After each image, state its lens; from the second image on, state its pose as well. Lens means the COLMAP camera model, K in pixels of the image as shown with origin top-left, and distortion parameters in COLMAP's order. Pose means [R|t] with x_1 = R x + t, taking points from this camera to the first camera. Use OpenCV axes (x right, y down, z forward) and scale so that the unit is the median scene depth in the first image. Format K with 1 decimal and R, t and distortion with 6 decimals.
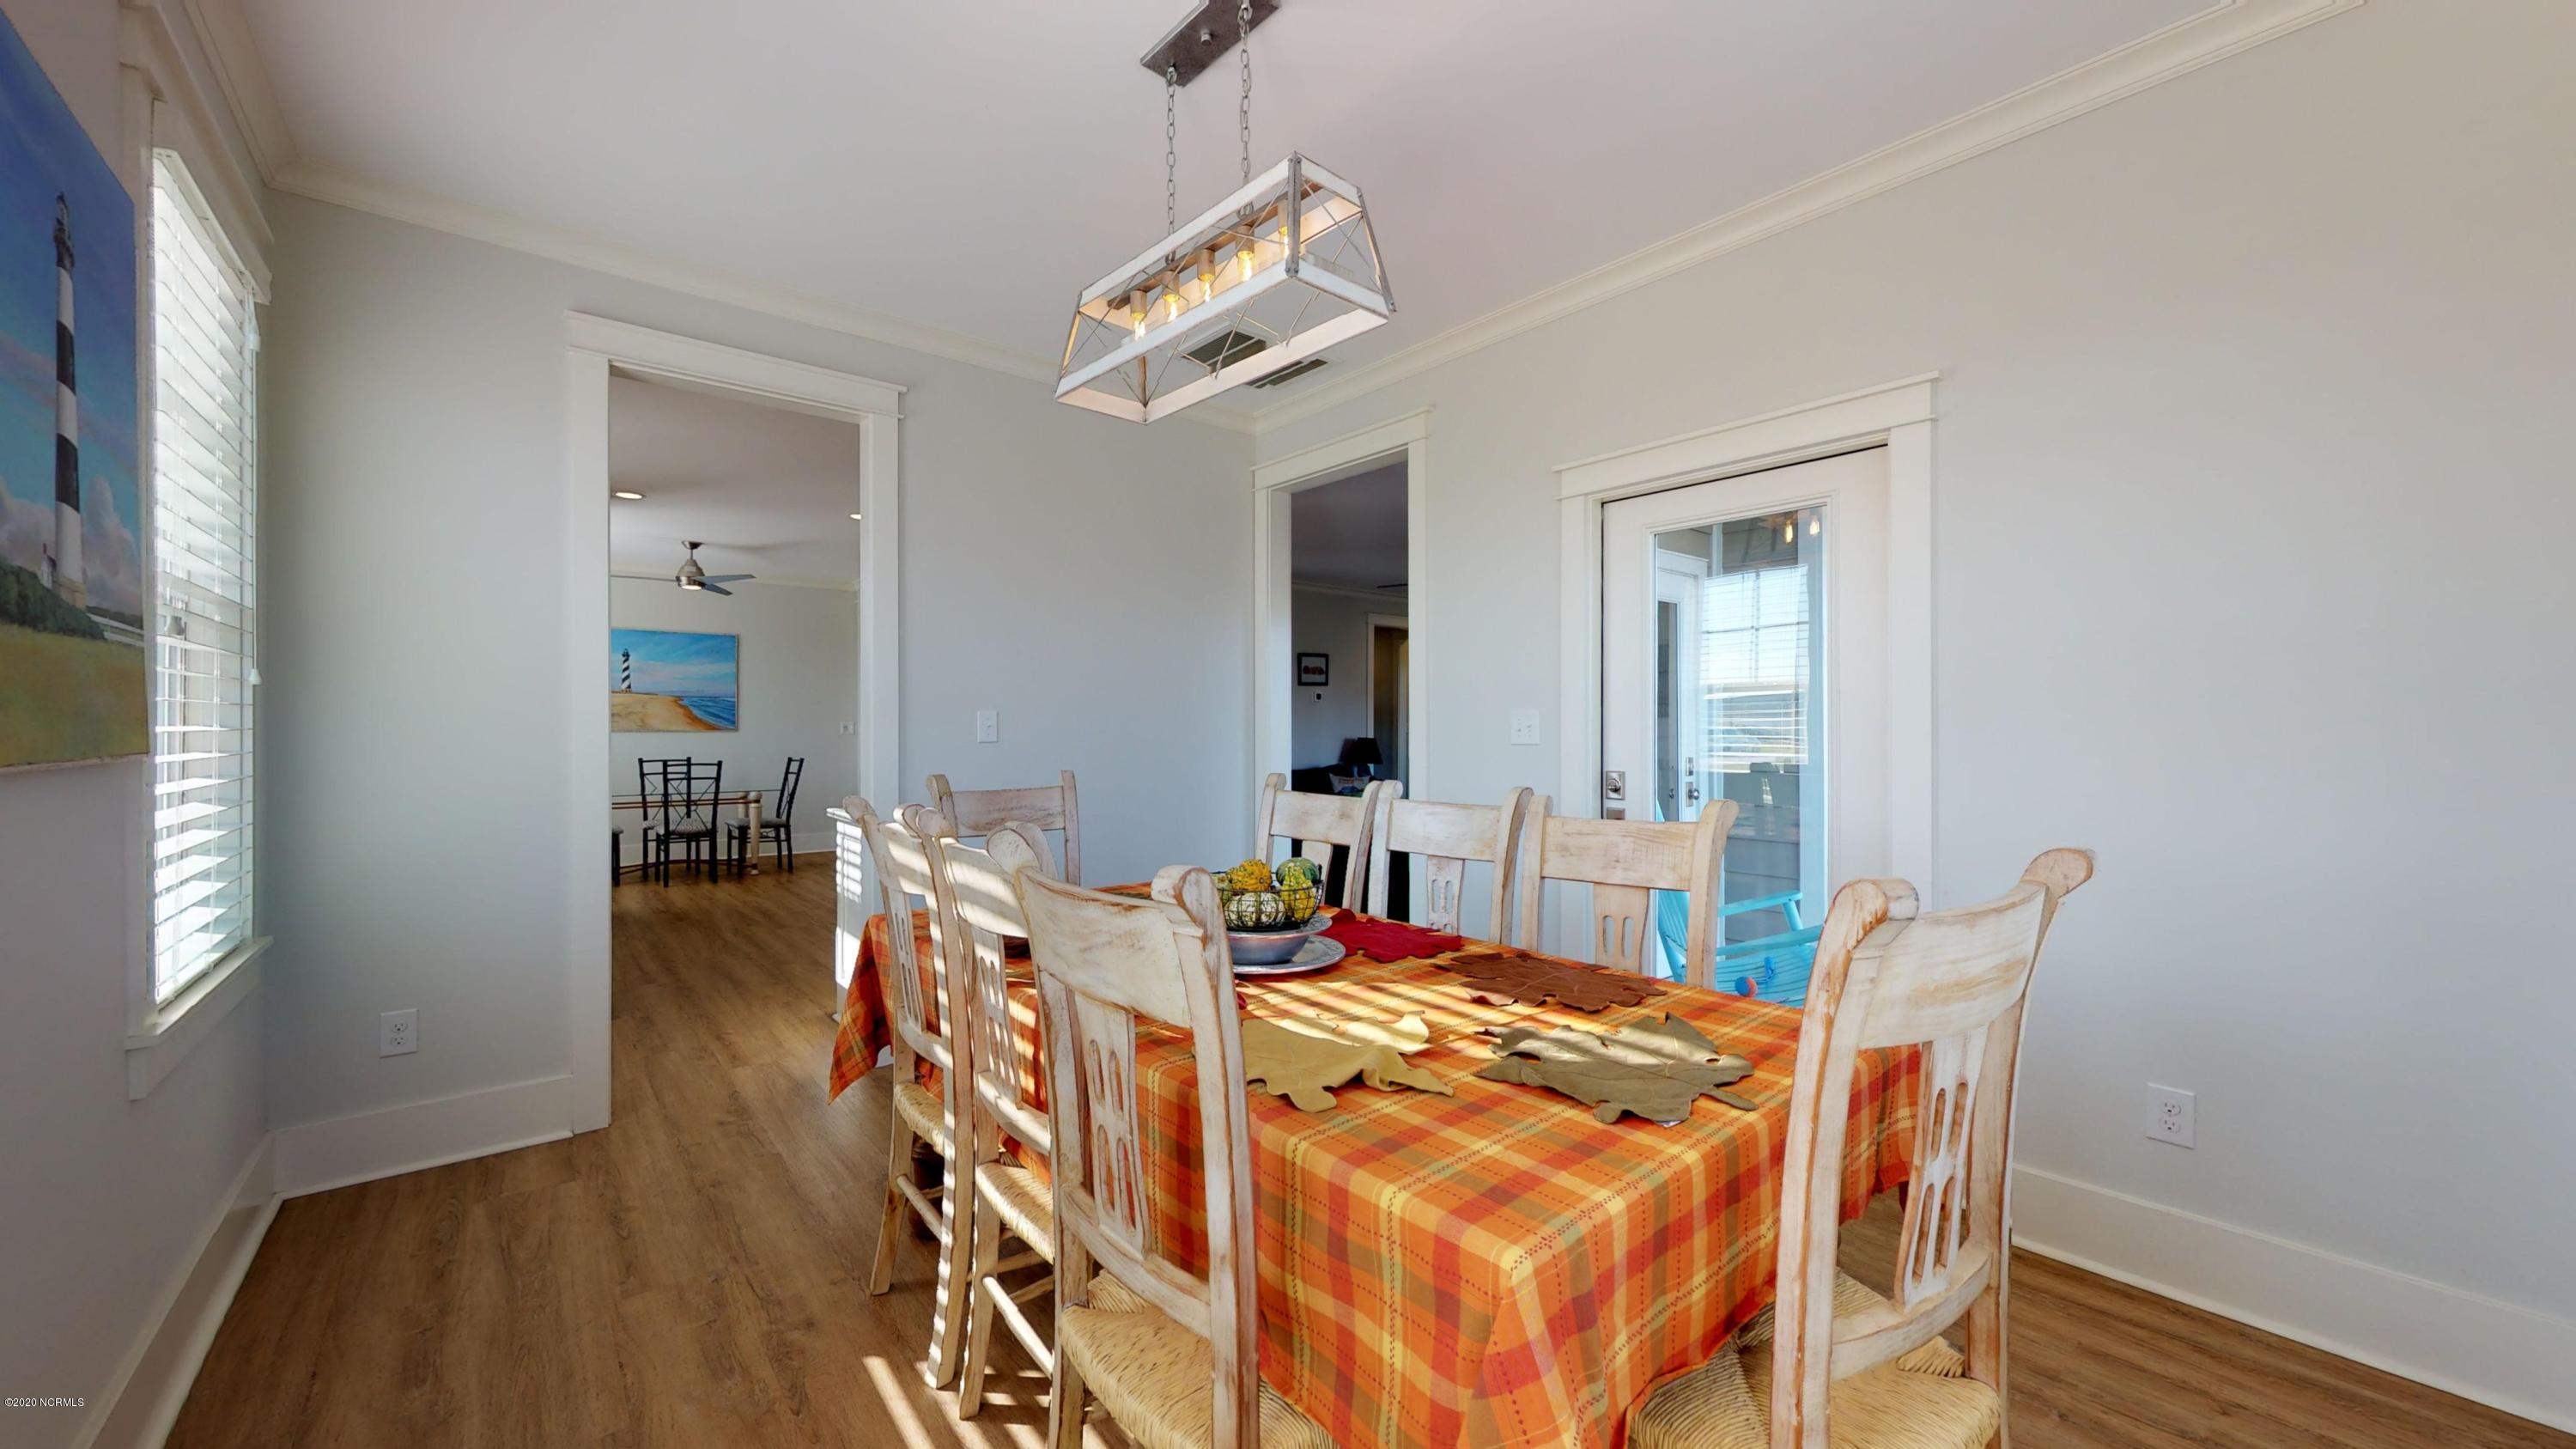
lens RADIAL K [[940.9, 0, 1288.0], [0, 940.9, 730.6], [0, 0, 1]] dist [0.000831, 0.000074]
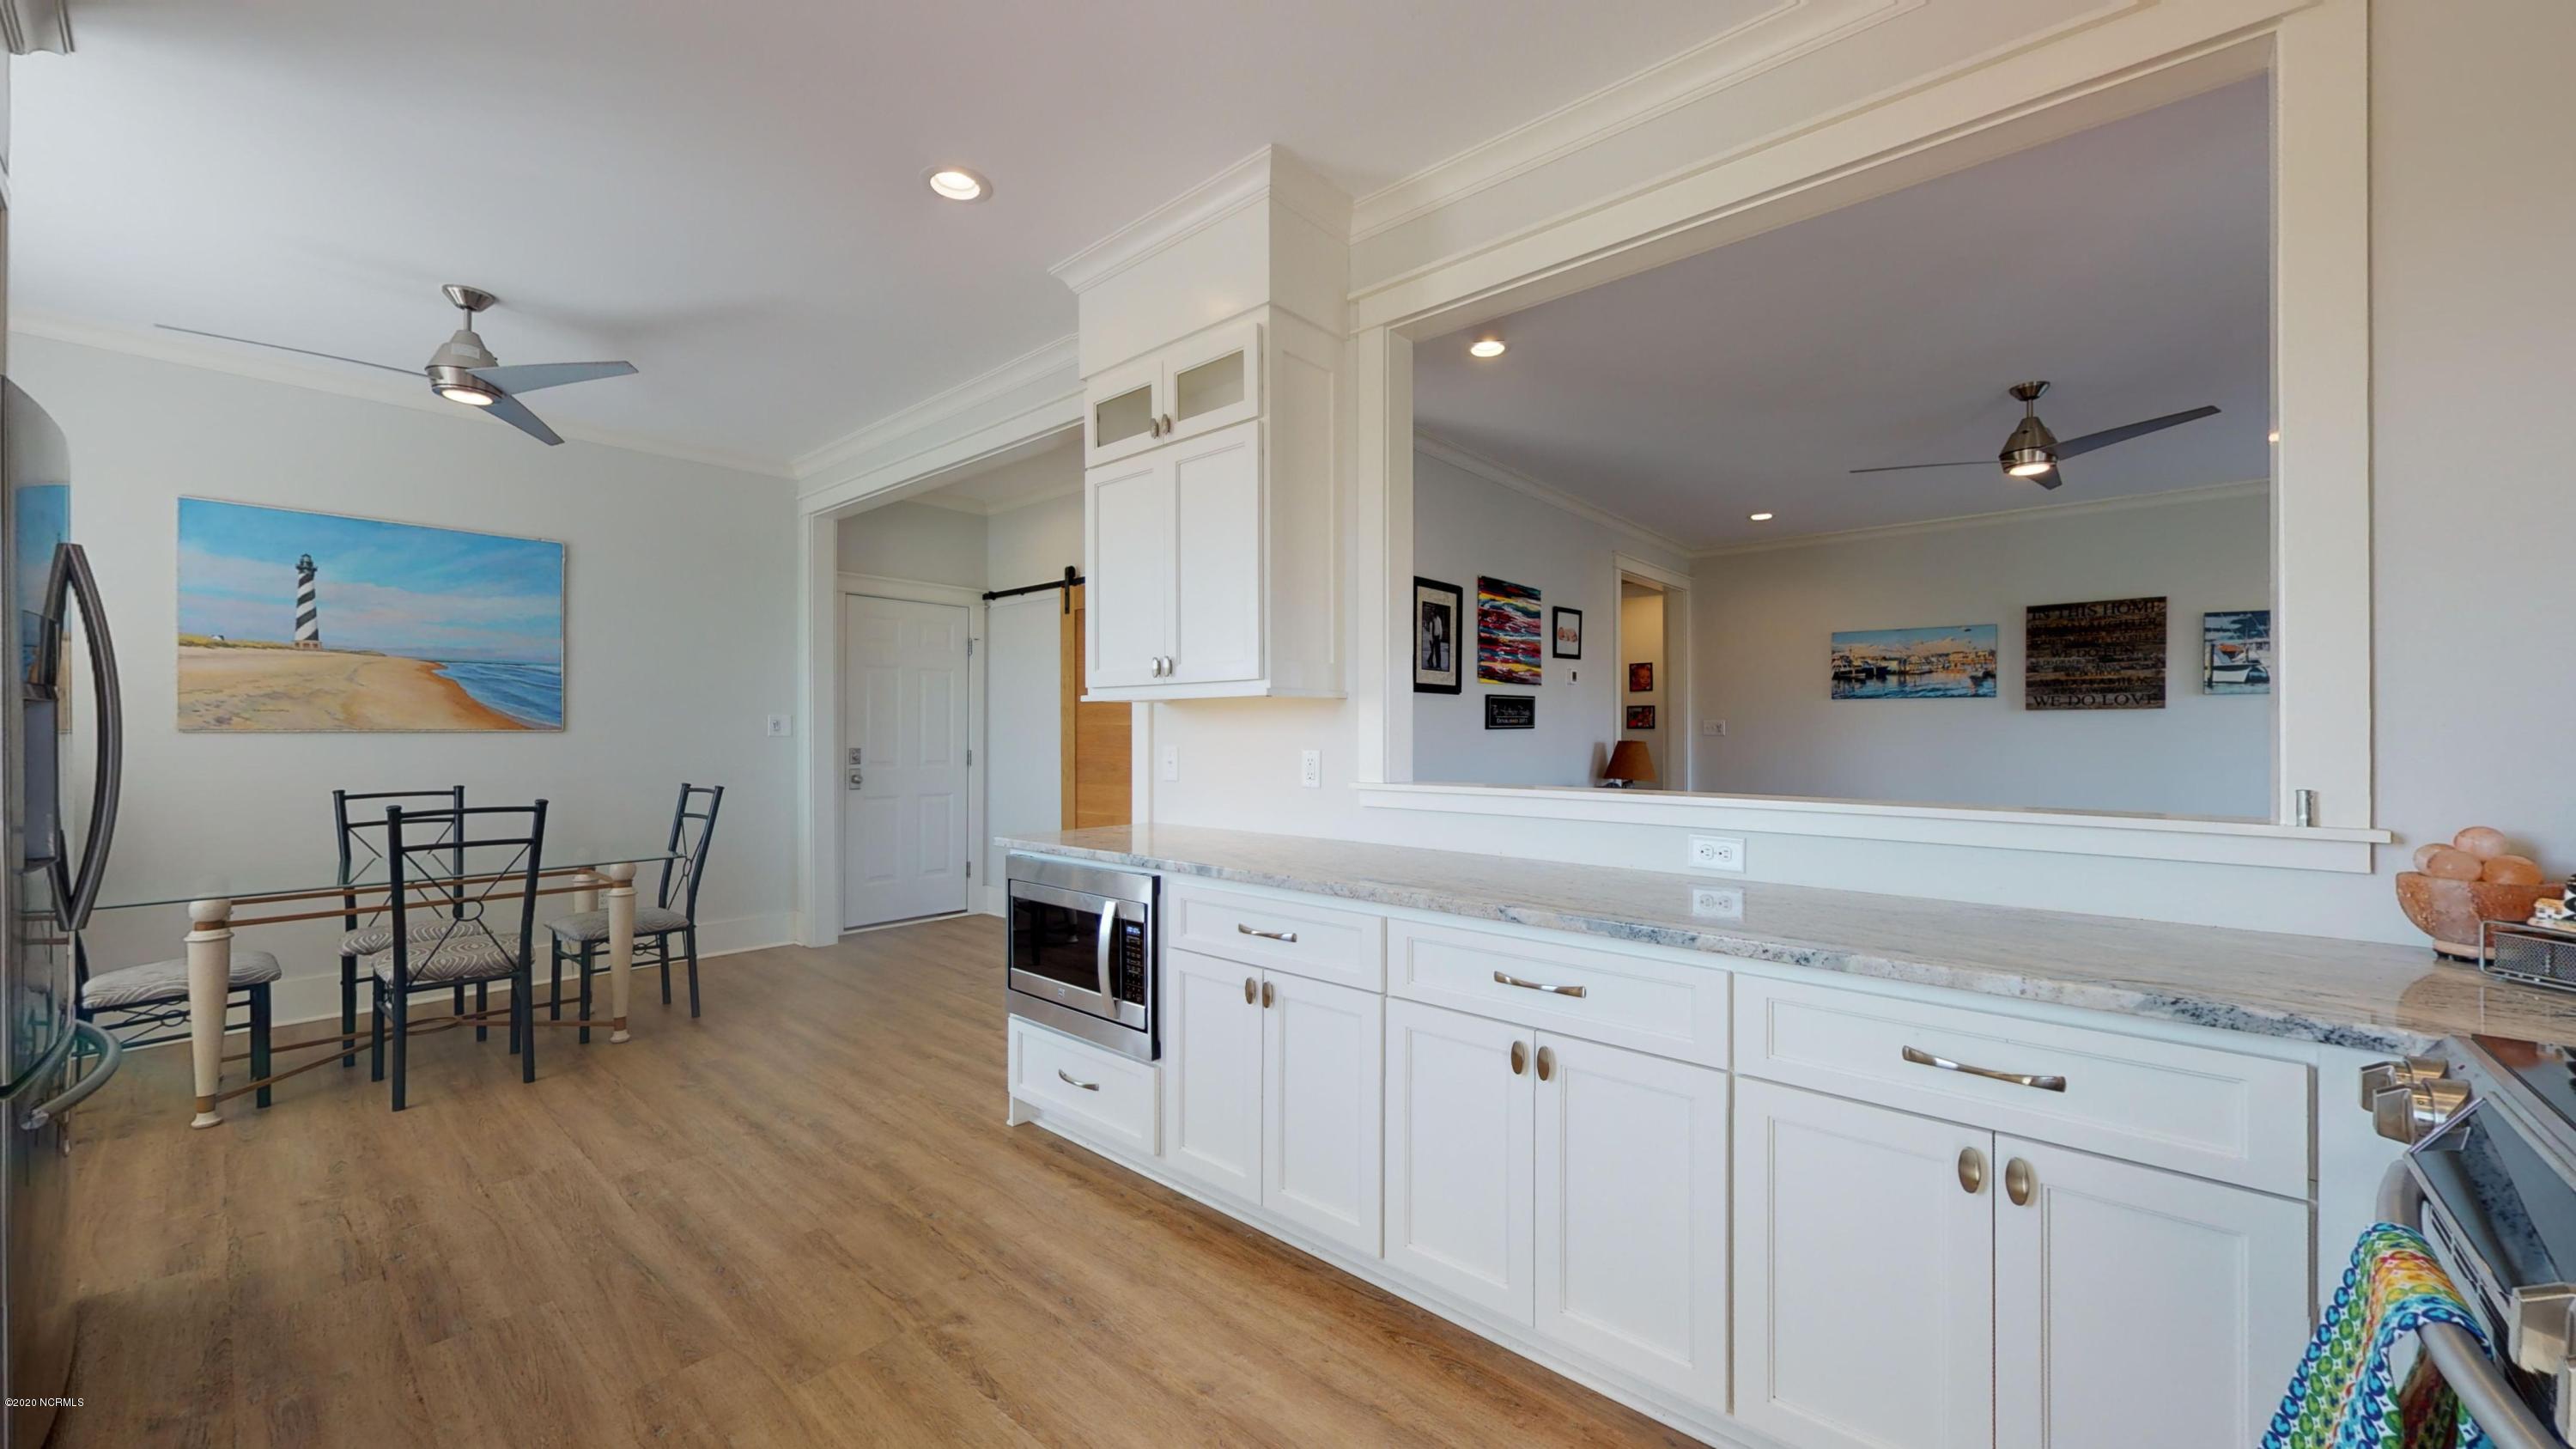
lens RADIAL K [[940.9, 0, 1288.0], [0, 940.9, 730.6], [0, 0, 1]] dist [0.000831, 0.000074]
pose [[0.987460, -0.000742, 0.157867, -0.304294], [0.000829, 1.000000, -0.000482, 0.000822], [-0.157867, 0.000607, 0.987460, 0.473951]]
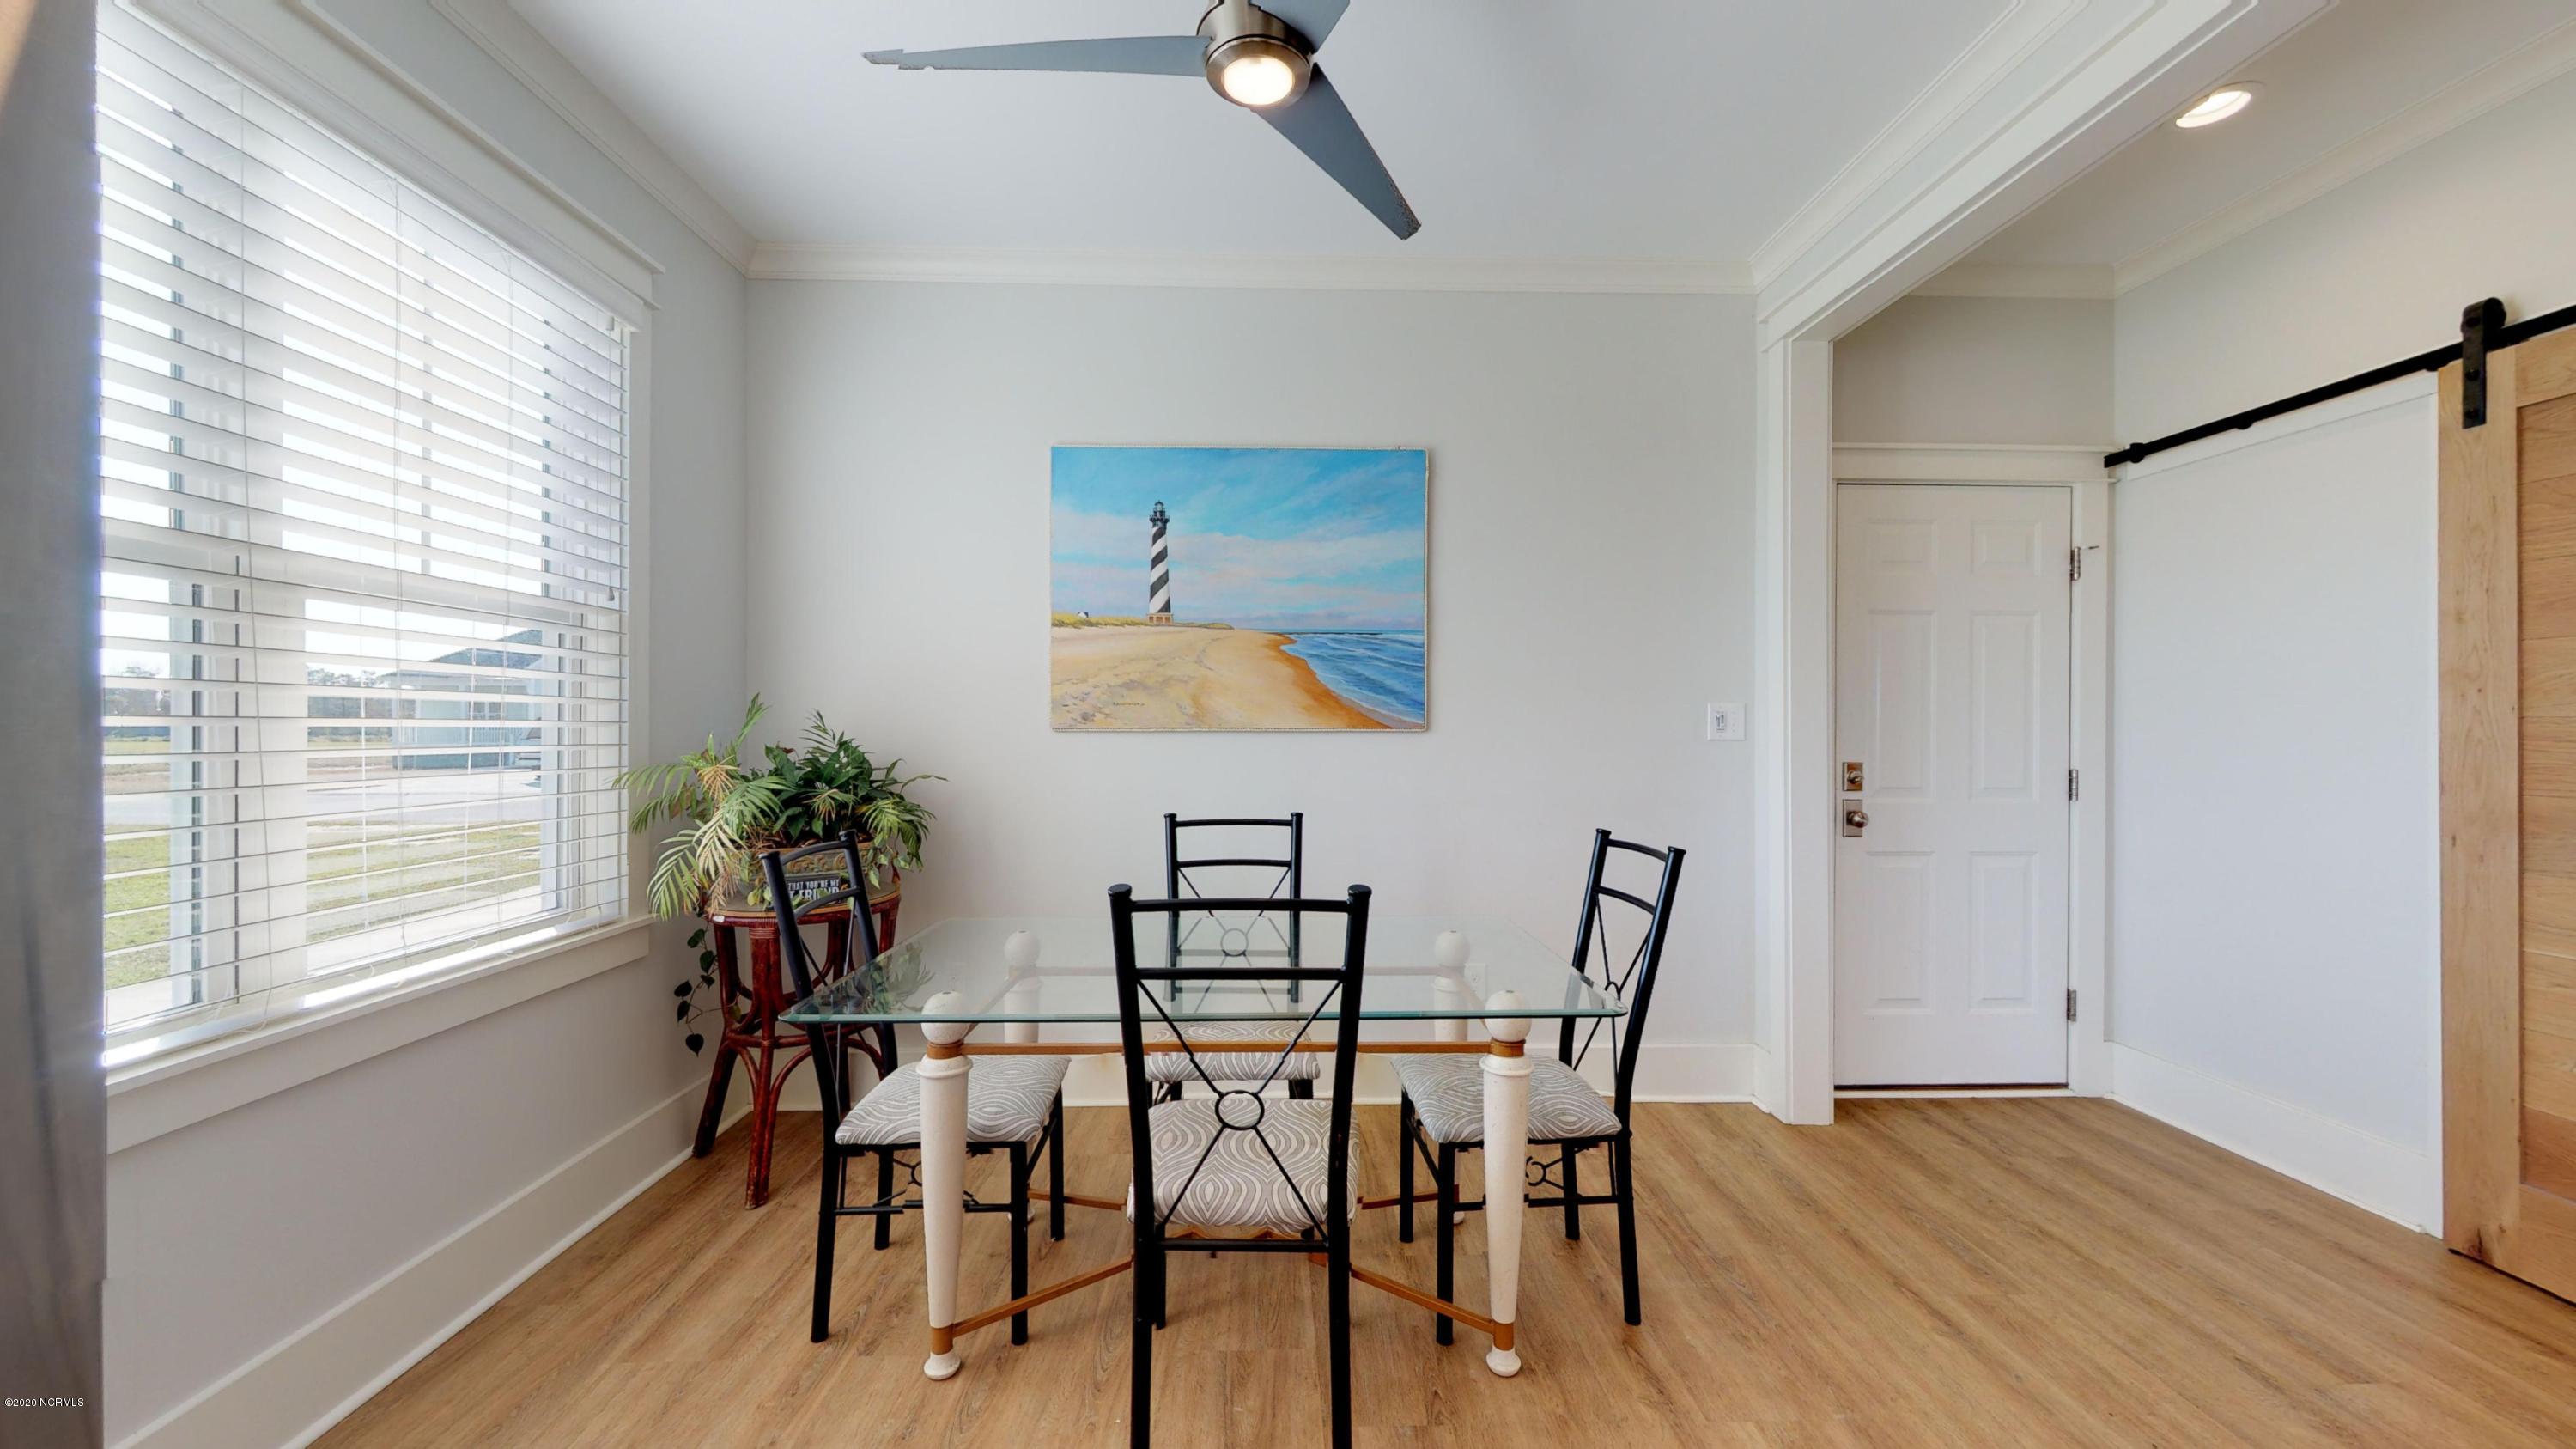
lens RADIAL K [[940.9, 0, 1288.0], [0, 940.9, 730.6], [0, 0, 1]] dist [0.000831, 0.000074]
pose [[0.784709, 0.000917, -0.619864, -0.451807], [-0.000573, 1.000000, 0.000753, 0.000191], [0.619864, -0.000236, 0.784709, 0.765129]]
